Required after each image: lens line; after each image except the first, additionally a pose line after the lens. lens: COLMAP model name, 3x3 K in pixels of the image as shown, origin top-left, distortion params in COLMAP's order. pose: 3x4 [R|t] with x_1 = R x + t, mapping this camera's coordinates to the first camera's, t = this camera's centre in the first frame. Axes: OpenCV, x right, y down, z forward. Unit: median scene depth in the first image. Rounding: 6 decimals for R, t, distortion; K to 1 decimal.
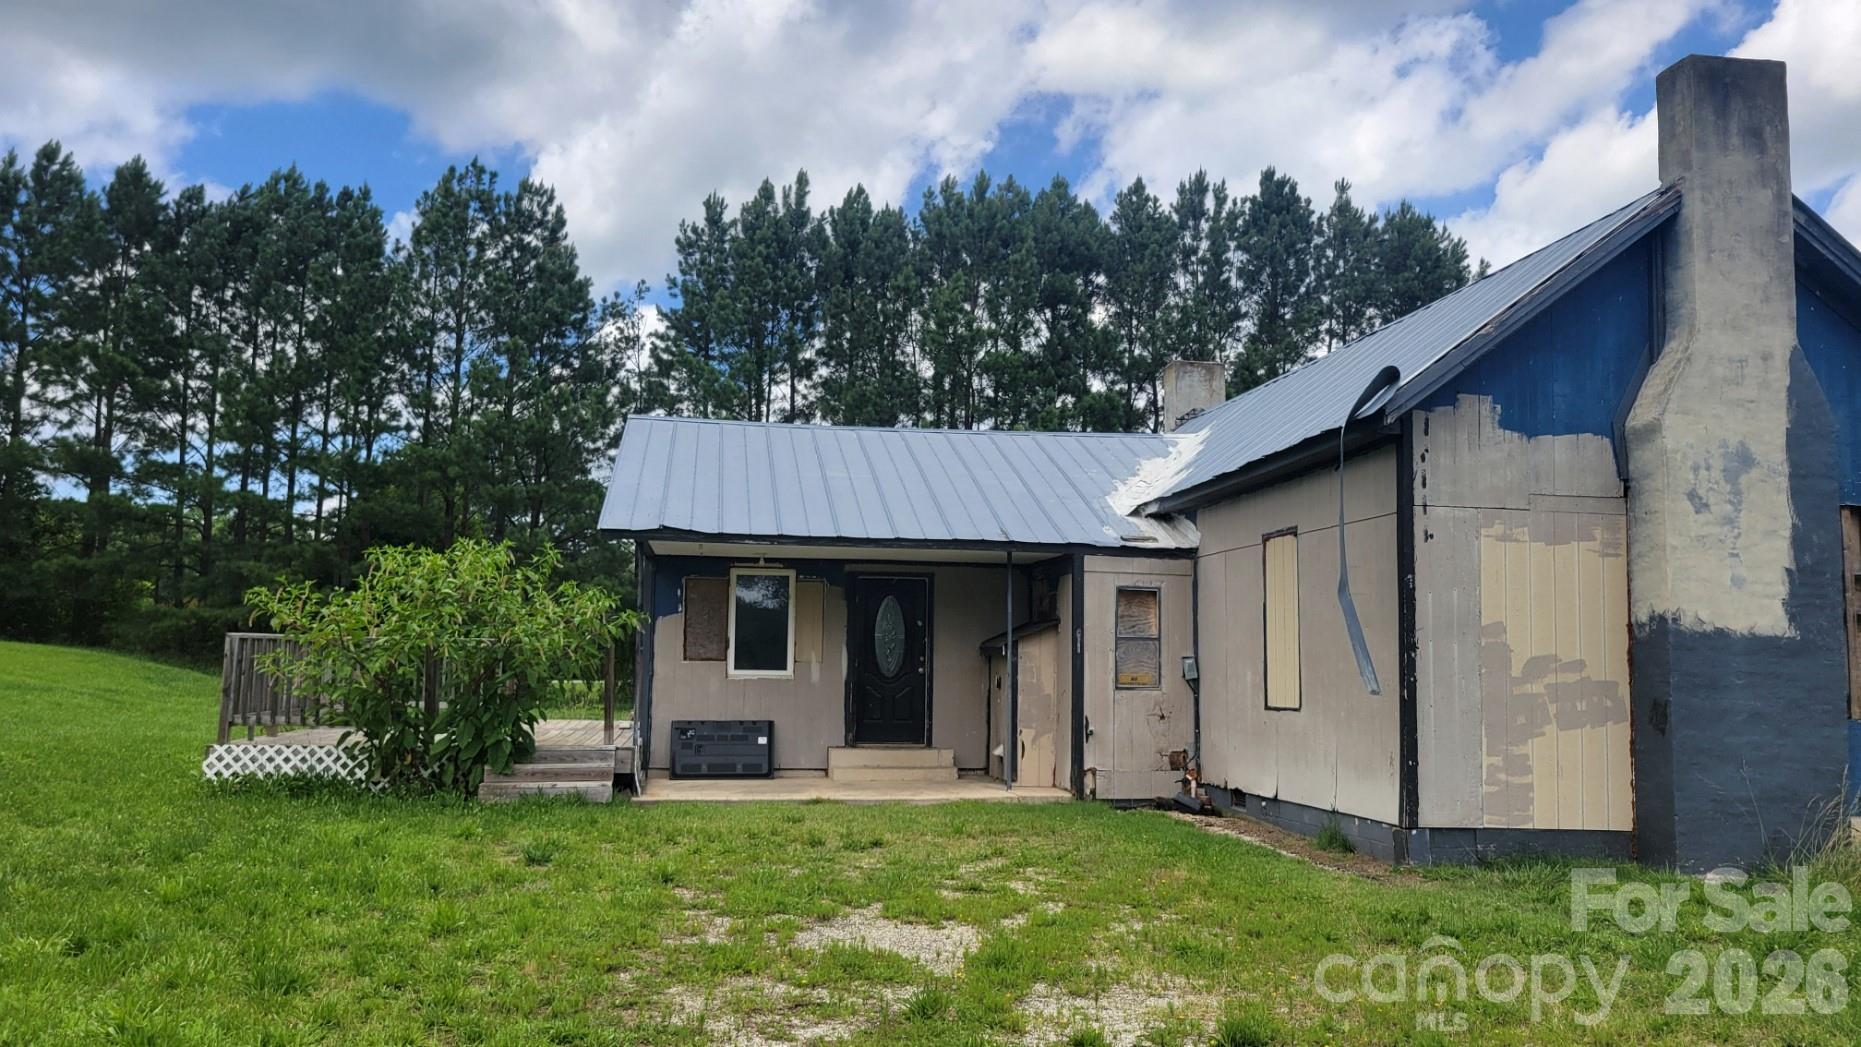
lens RADIAL K [[1431.8, 0, 930.5], [0, 1431.8, 523.5], [0, 0, 1]] dist [0.014342, 0.003802]
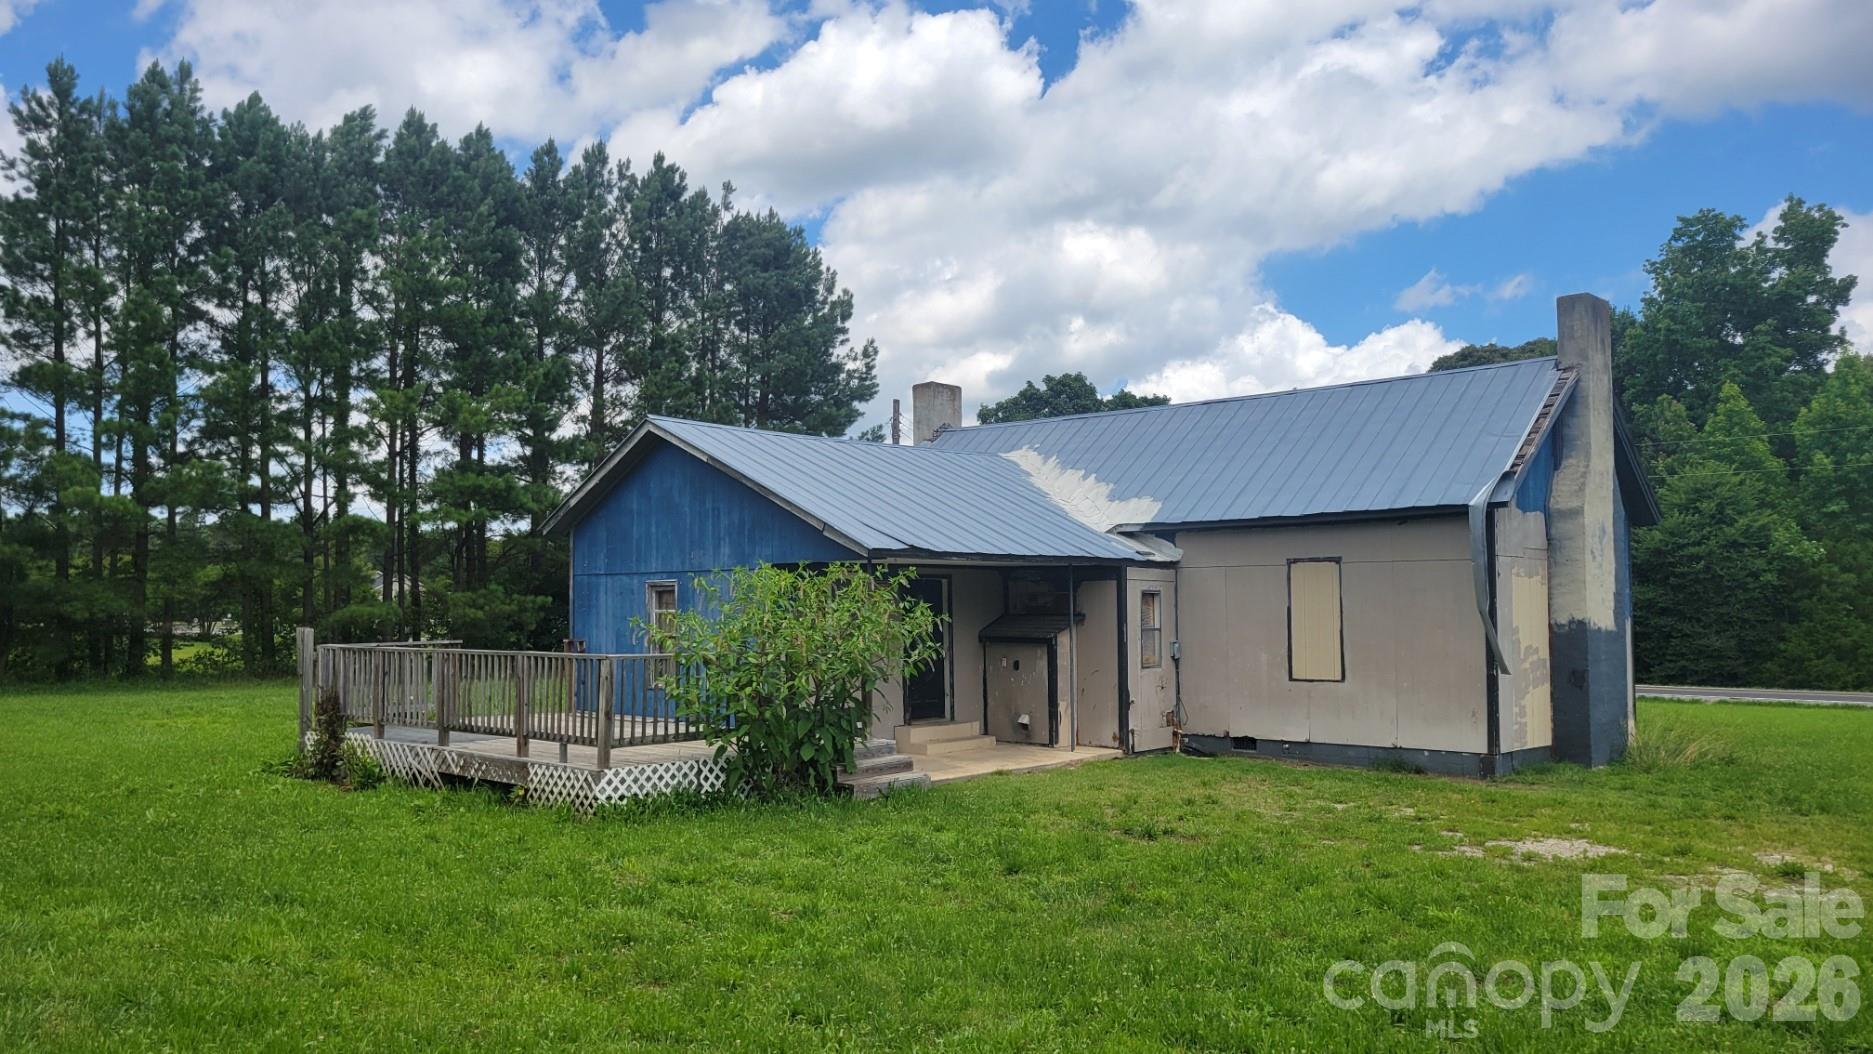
lens RADIAL K [[1420.2, 0, 936.5], [0, 1420.2, 527.0], [0, 0, 1]] dist [0.023520, 0.000462]
pose [[0.779233, 0.018954, 0.626447, -0.851373], [-0.049499, 0.998282, 0.031368, -0.046579], [-0.624776, -0.055451, 0.778832, 0.108785]]
